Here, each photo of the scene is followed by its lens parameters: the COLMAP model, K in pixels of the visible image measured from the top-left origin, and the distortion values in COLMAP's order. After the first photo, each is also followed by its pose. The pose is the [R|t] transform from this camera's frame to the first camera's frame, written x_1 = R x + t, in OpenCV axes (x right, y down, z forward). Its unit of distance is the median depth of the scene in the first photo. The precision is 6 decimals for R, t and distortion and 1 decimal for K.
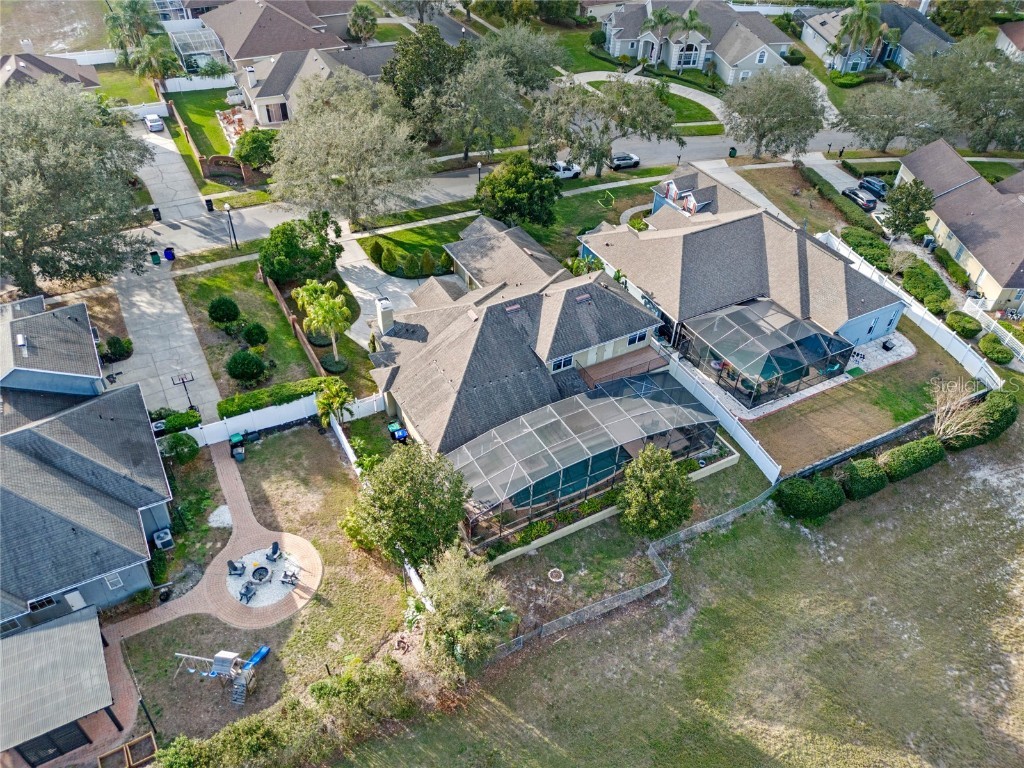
lens RADIAL K [[749.9, 0, 509.8], [0, 749.9, 383.9], [0, 0, 1]] dist [0.076030, -0.076112]
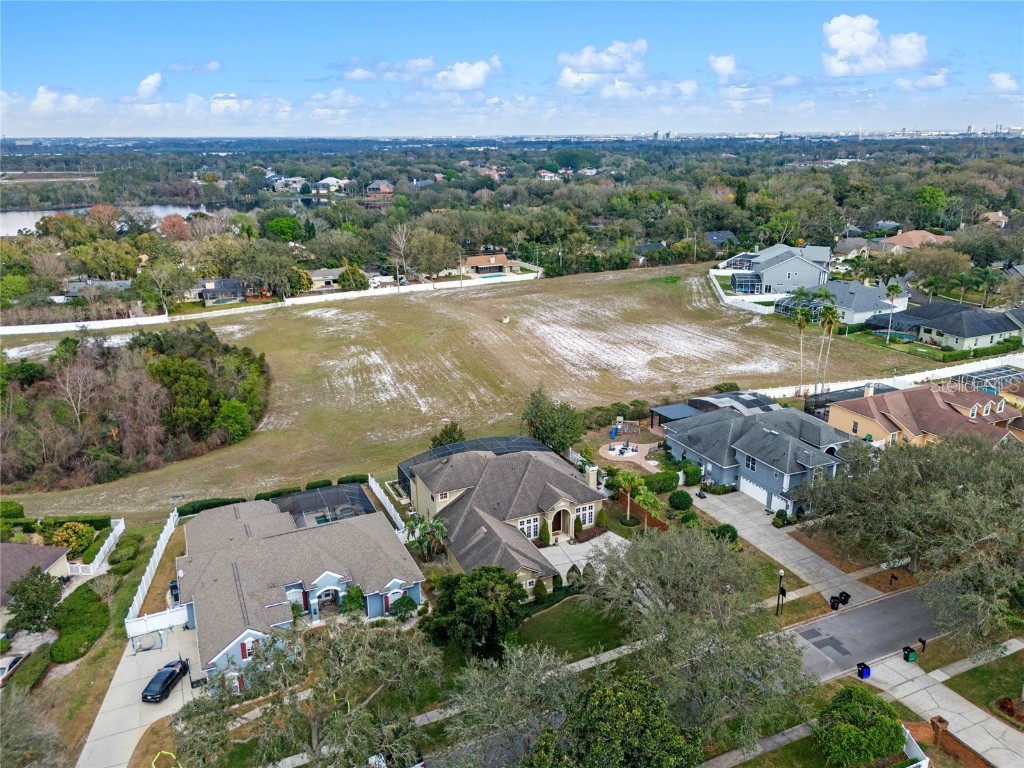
lens RADIAL K [[764.3, 0, 508.3], [0, 764.3, 402.9], [0, 0, 1]] dist [0.114686, -0.143778]
pose [[-0.996563, -0.049156, 0.066673, -0.077230], [0.033614, 0.495660, 0.867866, -1.201533], [-0.075708, 0.867125, -0.492304, 1.313027]]
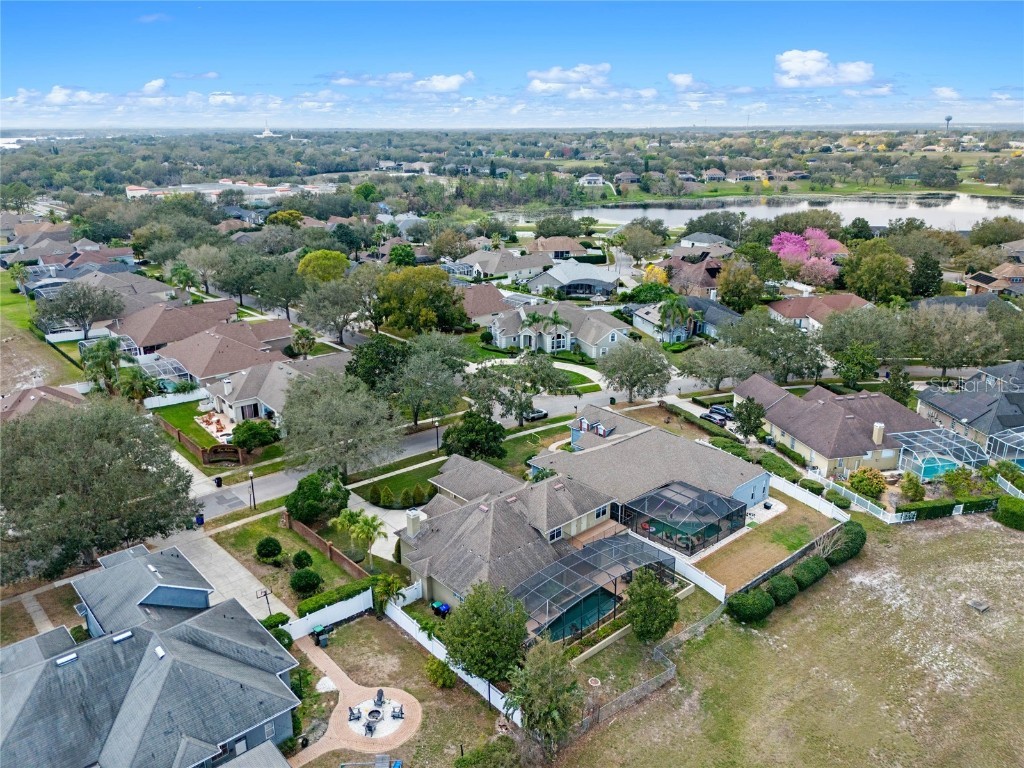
lens RADIAL K [[767.4, 0, 510.8], [0, 767.4, 378.8], [0, 0, 1]] dist [0.098050, -0.120260]
pose [[0.973685, -0.103141, 0.203223, -0.198872], [0.173451, 0.913801, -0.367265, 0.161794], [-0.147826, 0.392849, 0.907644, -0.271530]]
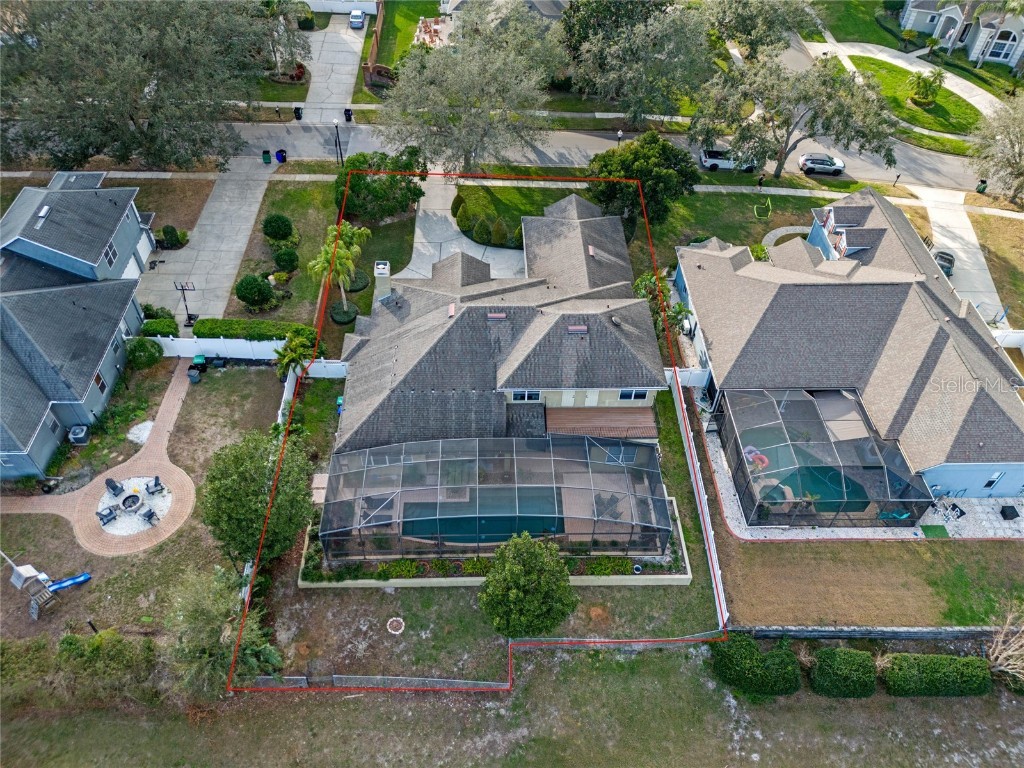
lens RADIAL K [[749.9, 0, 509.8], [0, 749.9, 383.9], [0, 0, 1]] dist [0.076030, -0.076112]
pose [[0.890349, 0.326839, -0.316945, 0.245392], [-0.295121, 0.944415, 0.144856, -0.121331], [0.346673, -0.035436, 0.937317, 0.147963]]
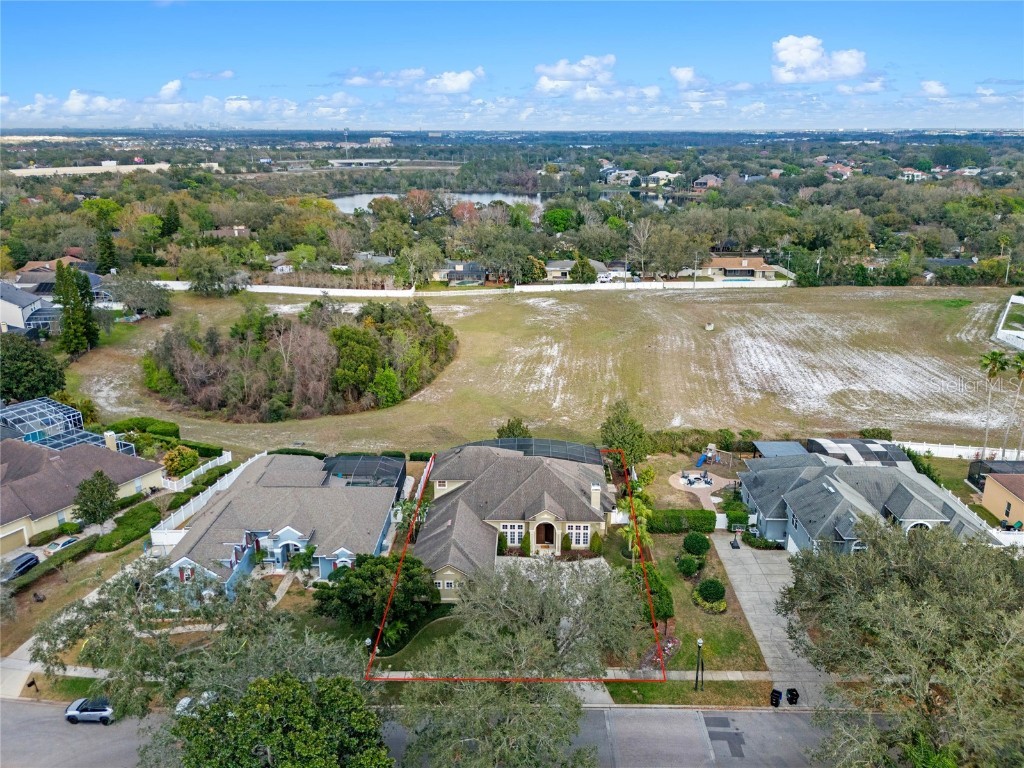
lens RADIAL K [[781.0, 0, 509.2], [0, 781.0, 384.3], [0, 0, 1]] dist [0.113885, -0.157543]
pose [[-0.863309, -0.188028, 0.468341, -0.540046], [0.308295, 0.538240, 0.784380, -1.123184], [-0.399565, 0.821549, -0.406699, 1.193025]]
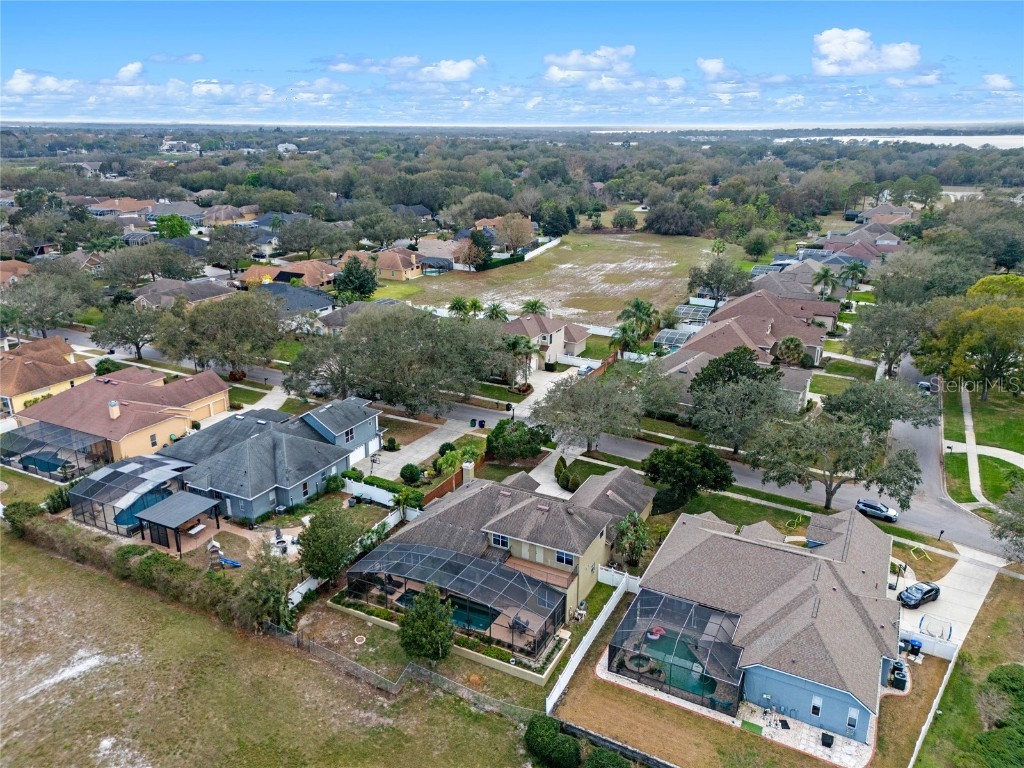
lens RADIAL K [[755.6, 0, 509.7], [0, 755.6, 388.0], [0, 0, 1]] dist [0.112227, -0.134262]
pose [[0.556030, 0.244330, -0.794439, 0.825618], [-0.534571, 0.837025, -0.116721, -0.082312], [0.636447, 0.489584, 0.596022, 0.060392]]
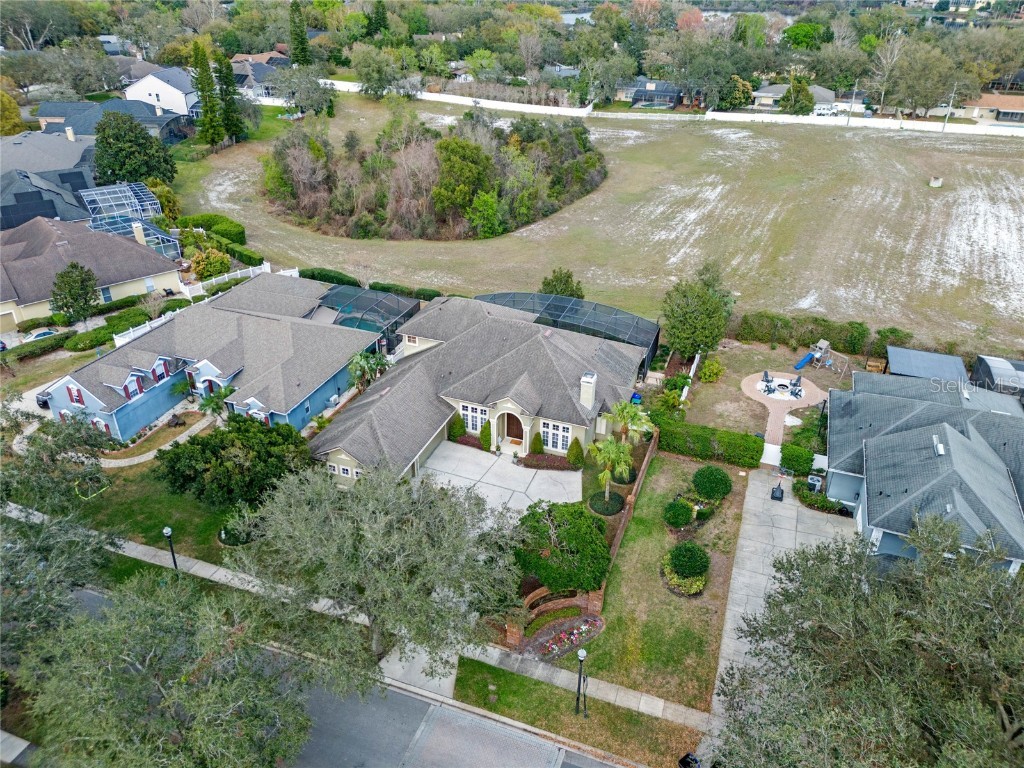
lens RADIAL K [[749.9, 0, 509.8], [0, 749.9, 383.9], [0, 0, 1]] dist [0.076030, -0.076112]
pose [[-0.647562, -0.418557, 0.636768, -0.590819], [0.473988, 0.433059, 0.766678, -0.736411], [-0.596657, 0.798292, -0.082042, 0.913476]]
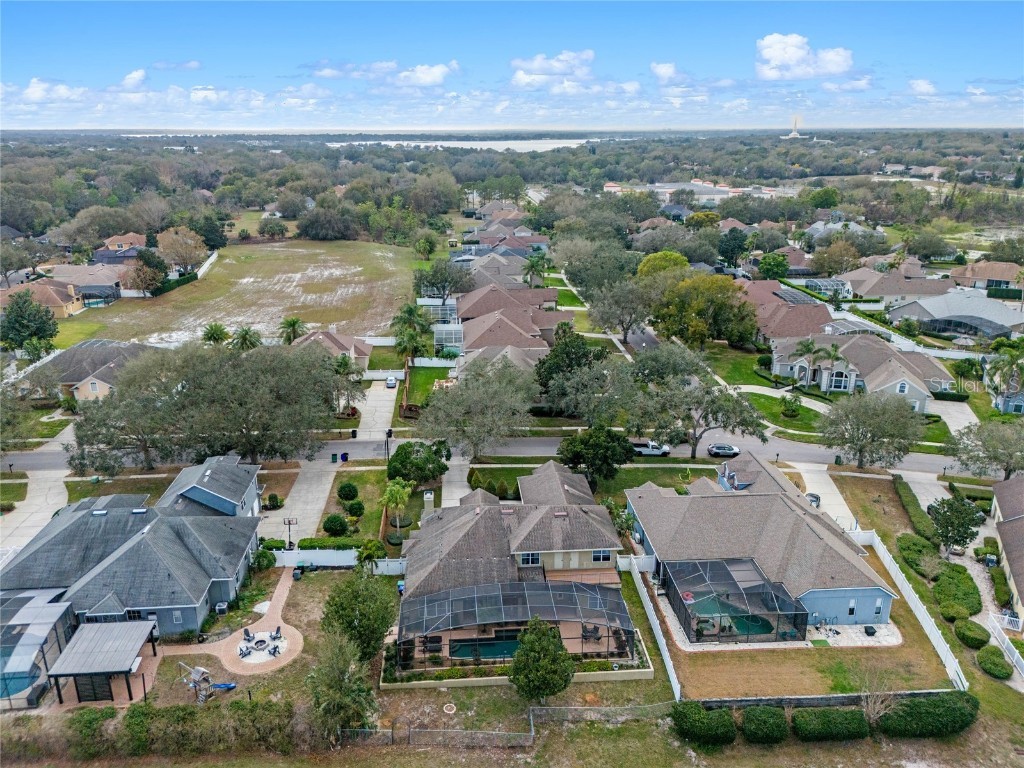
lens RADIAL K [[750.1, 0, 510.5], [0, 750.1, 404.3], [0, 0, 1]] dist [0.077704, -0.078290]
pose [[0.910281, 0.111195, -0.398778, 0.399344], [-0.248437, 0.917250, -0.311338, 0.104157], [0.331160, 0.382476, 0.862581, -0.166958]]
